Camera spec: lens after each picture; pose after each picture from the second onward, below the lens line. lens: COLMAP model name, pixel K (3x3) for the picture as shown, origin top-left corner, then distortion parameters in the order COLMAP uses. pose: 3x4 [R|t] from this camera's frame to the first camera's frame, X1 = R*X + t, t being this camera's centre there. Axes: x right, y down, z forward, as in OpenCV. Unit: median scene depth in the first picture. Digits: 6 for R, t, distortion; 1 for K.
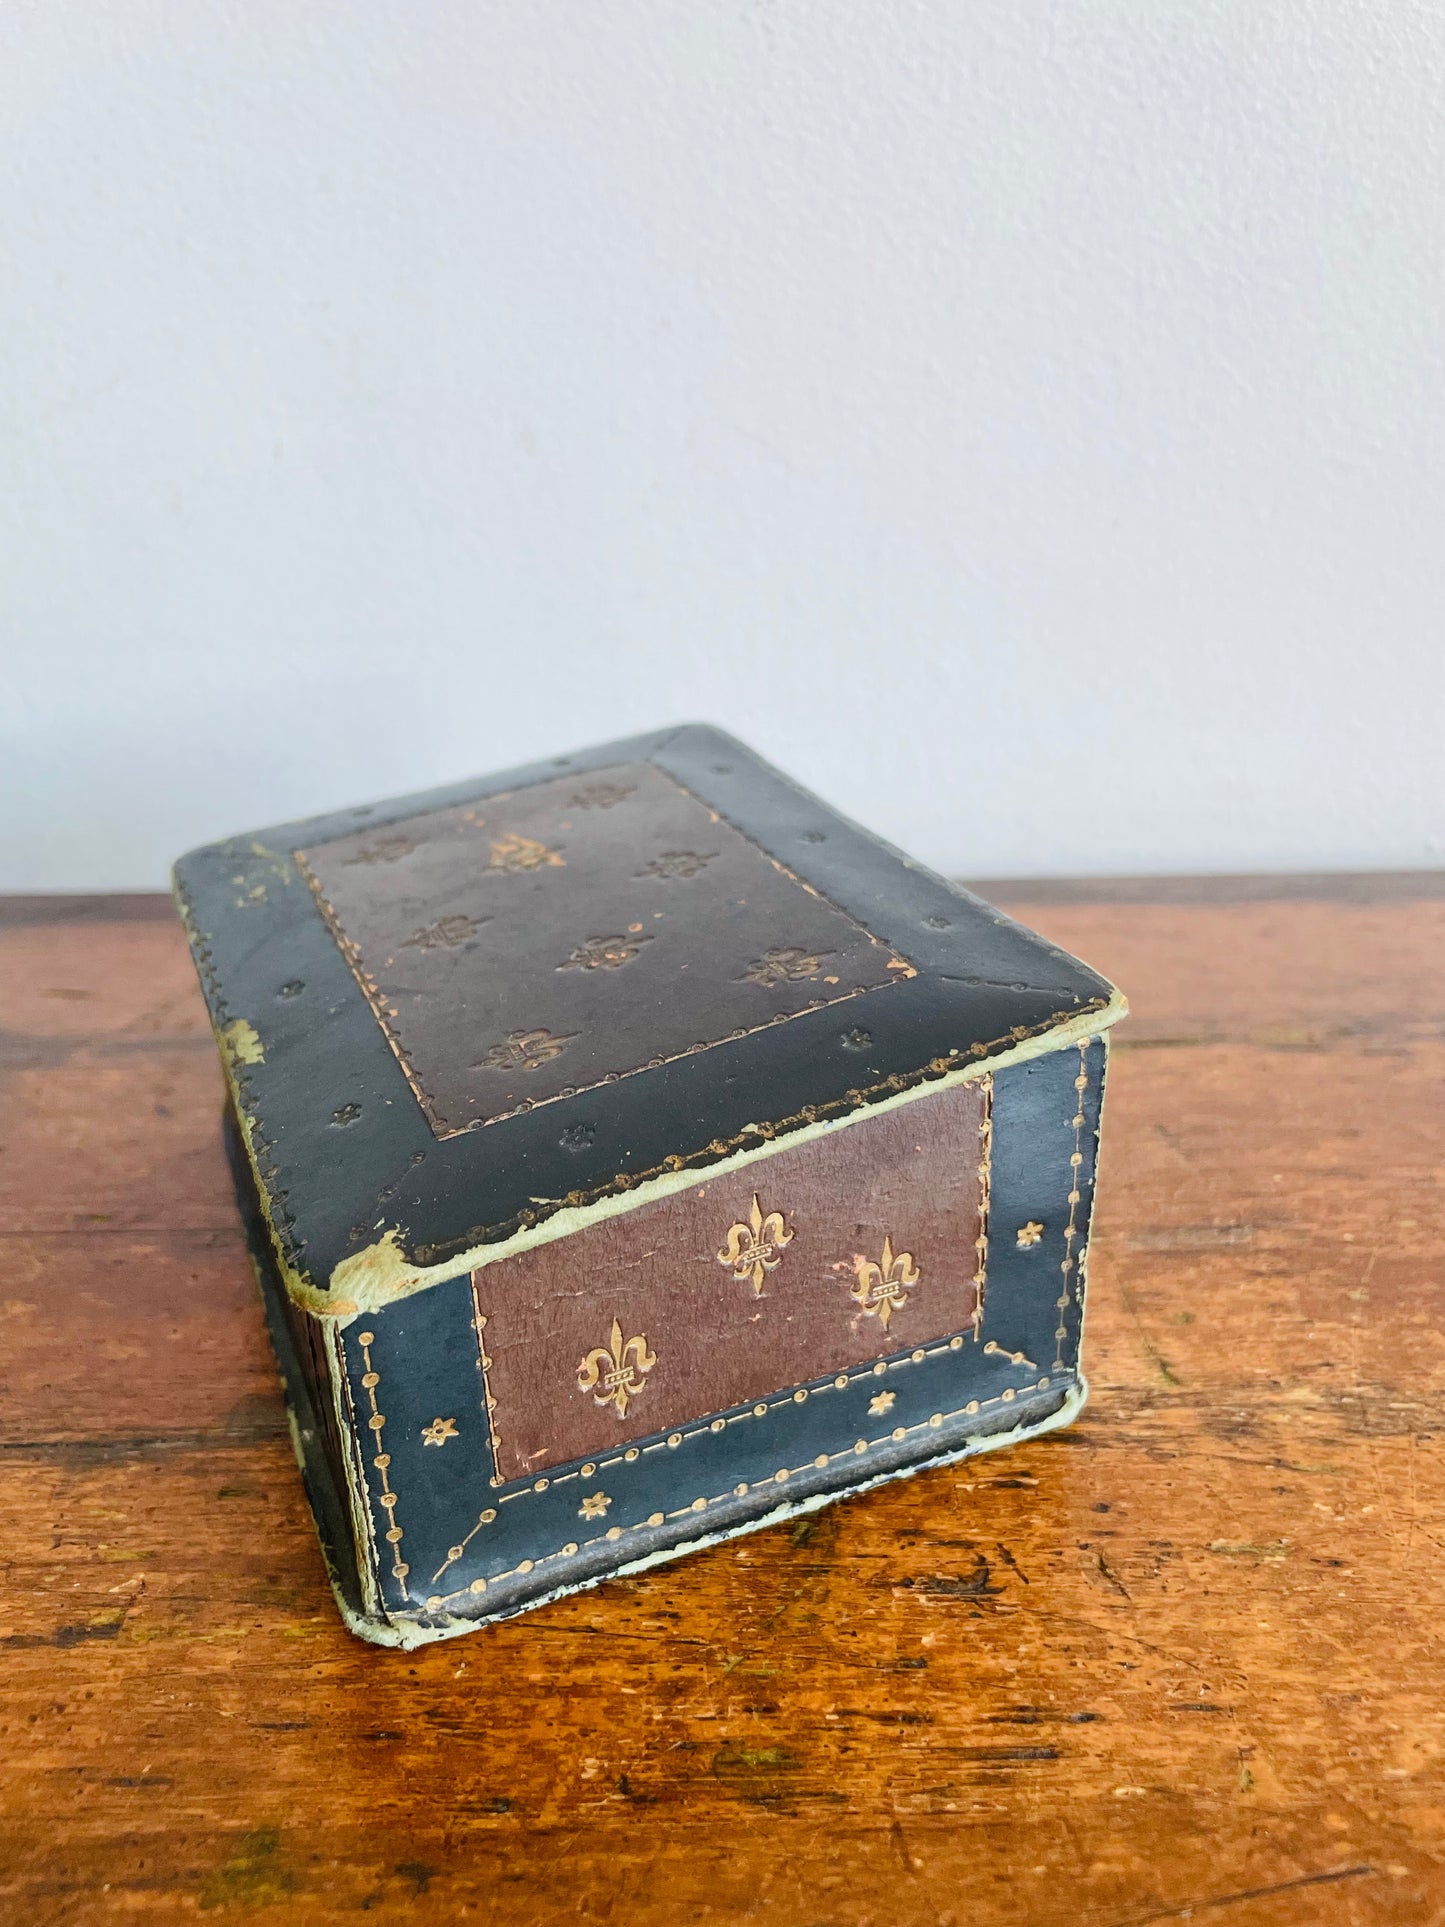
lens RADIAL K [[1502.7, 0, 717.7], [0, 1502.7, 961.5], [0, 0, 1]] dist [0.046501, -0.098092]
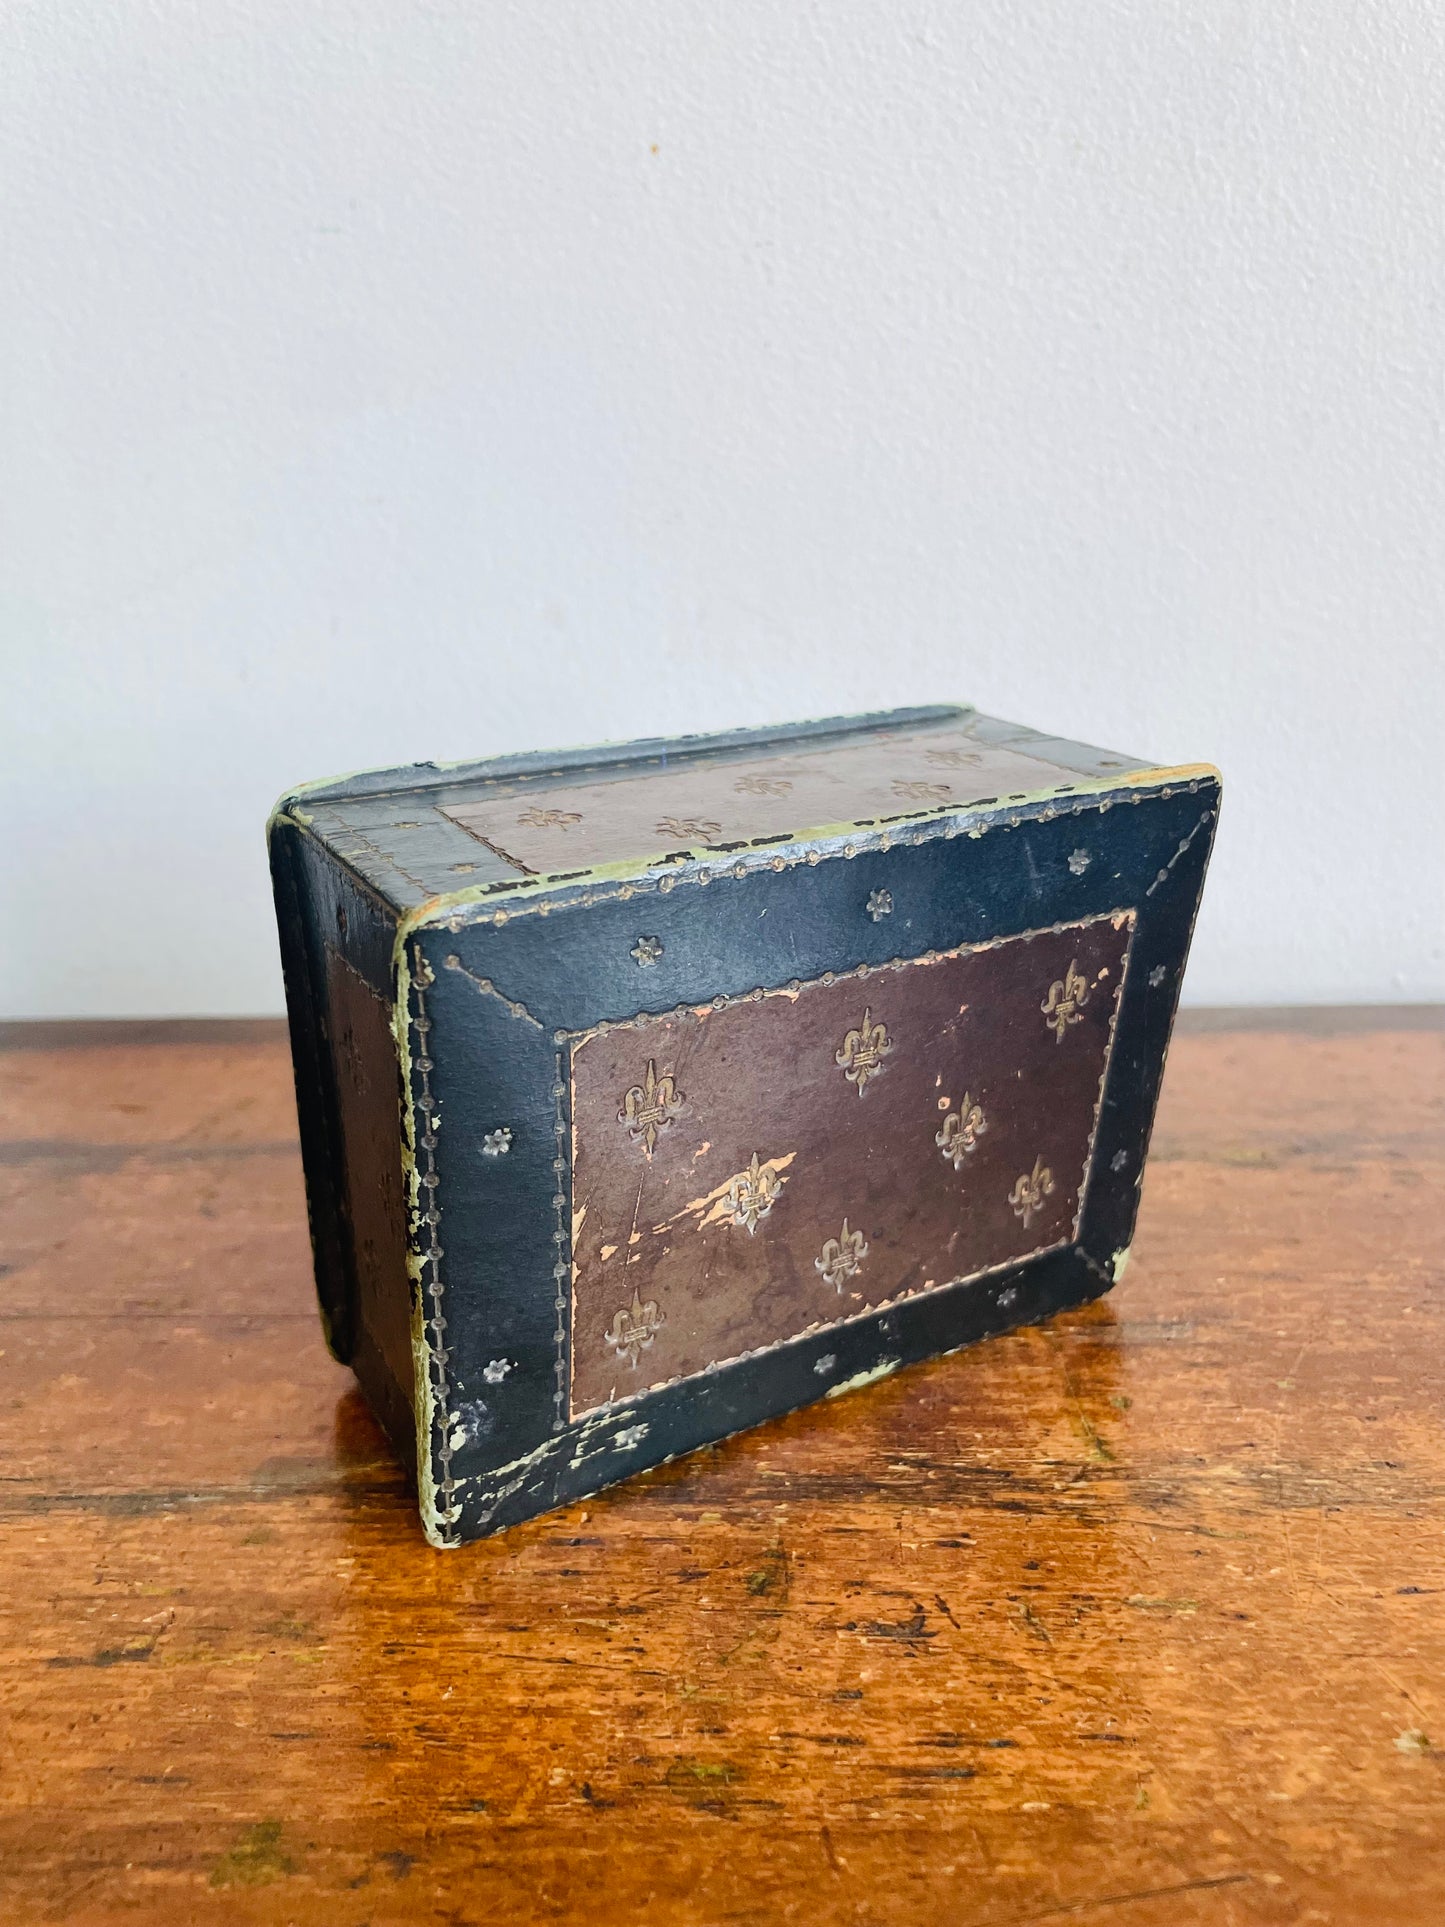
lens RADIAL K [[1499.8, 0, 717.8], [0, 1499.8, 956.7], [0, 0, 1]] dist [0.051941, -0.097840]
pose [[0.999485, 0.003939, -0.031832, 0.061626], [-0.007067, 0.995087, -0.098751, 0.030838], [0.031286, 0.098925, 0.994603, -0.160845]]
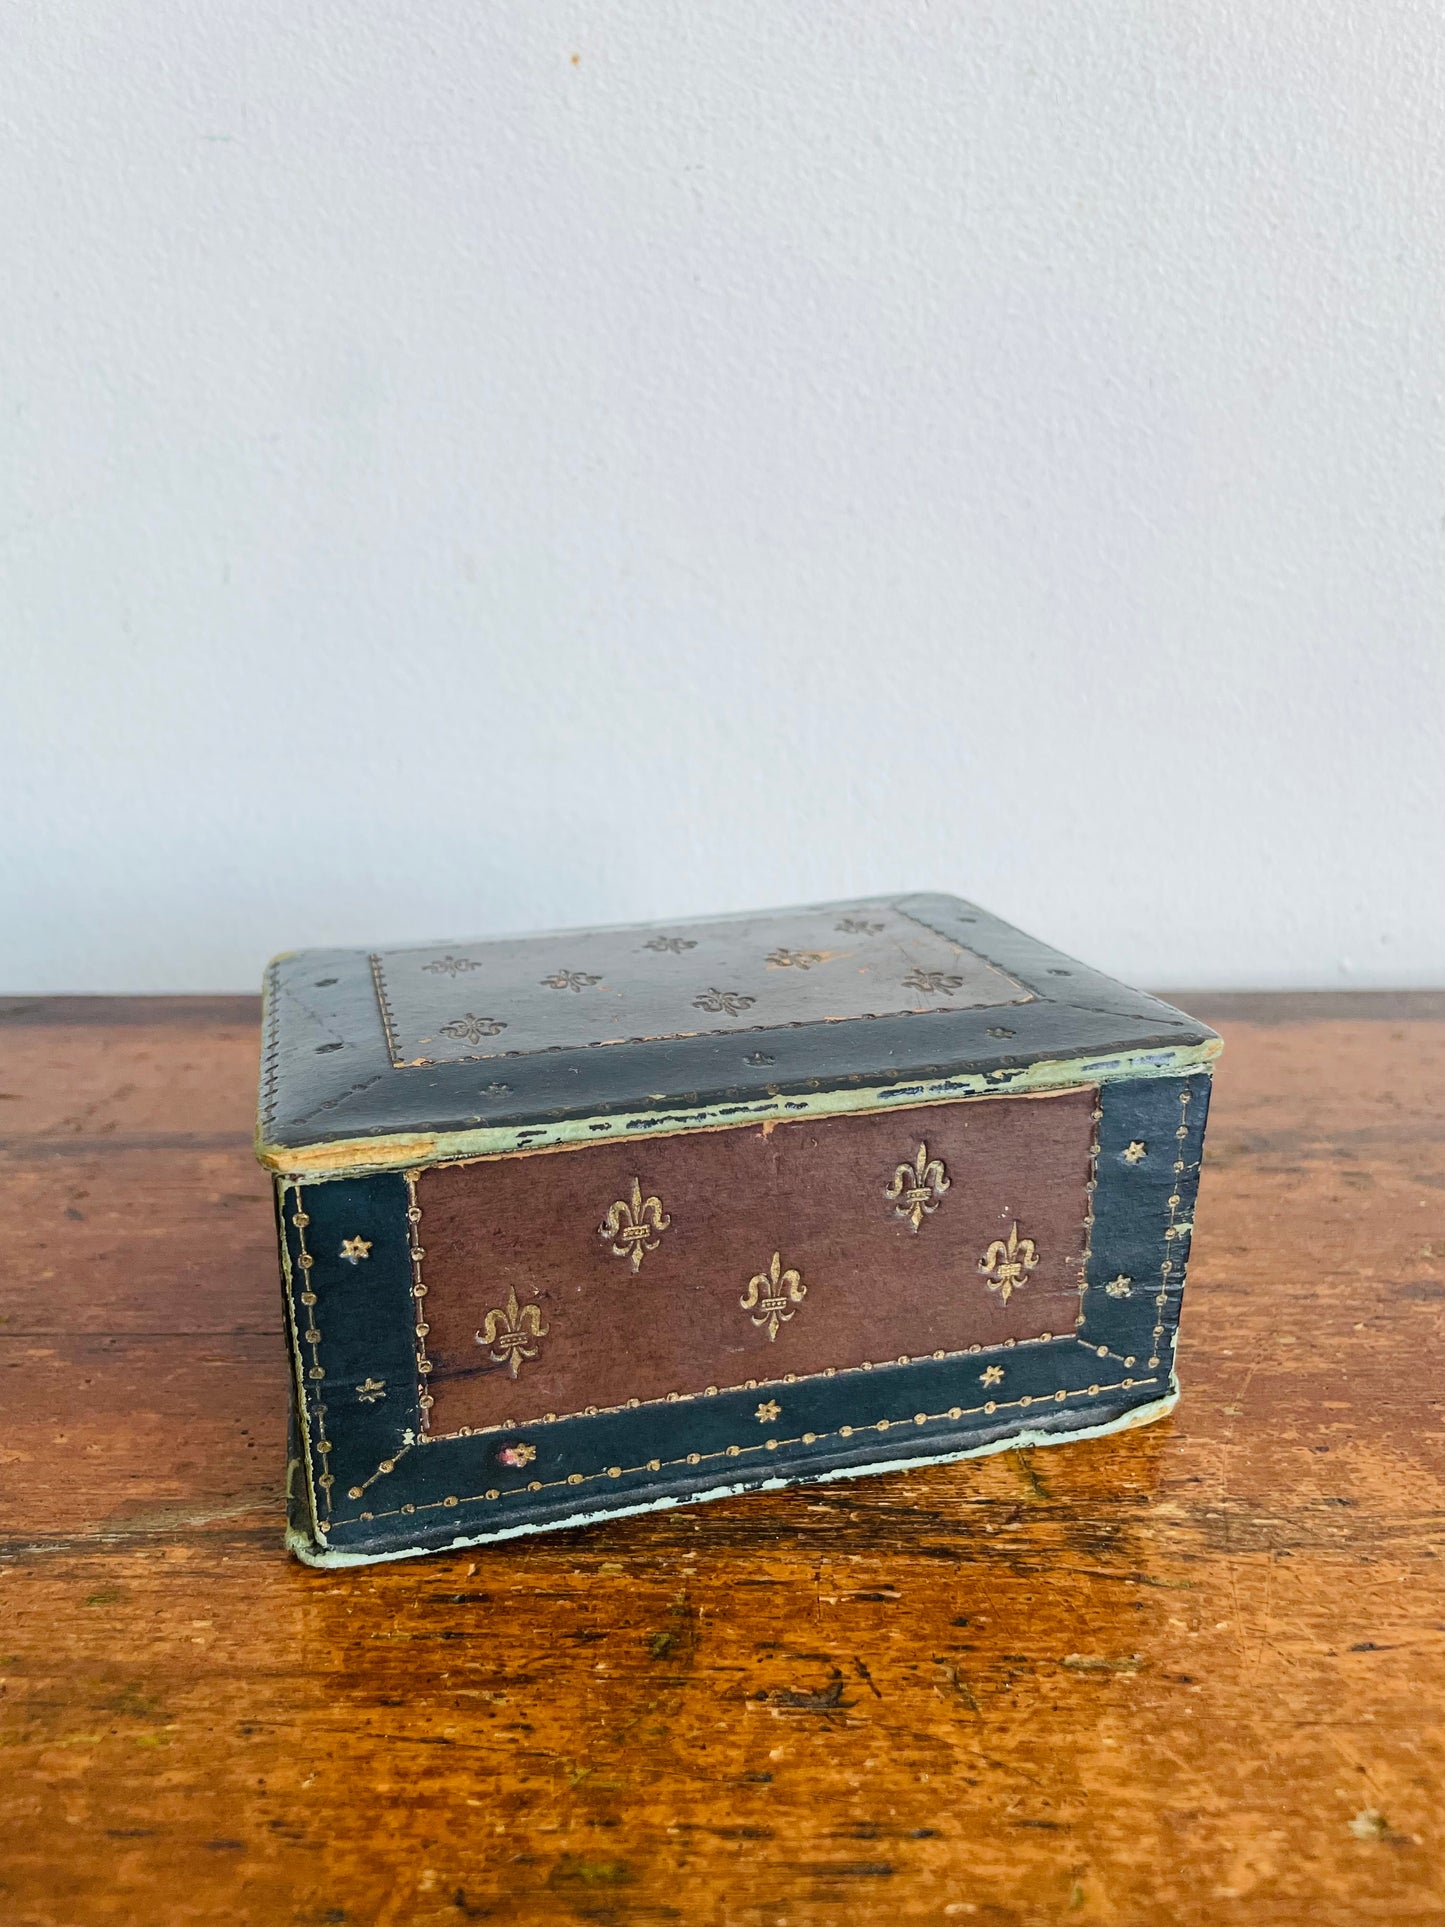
lens RADIAL K [[1497.1, 0, 723.3], [0, 1497.1, 963.8], [0, 0, 1]] dist [0.046470, -0.091312]
pose [[0.999834, 0.013694, 0.011988, 0.082180], [-0.012849, 0.997607, -0.067941, -0.008559], [-0.012890, 0.067776, 0.997617, -0.037988]]
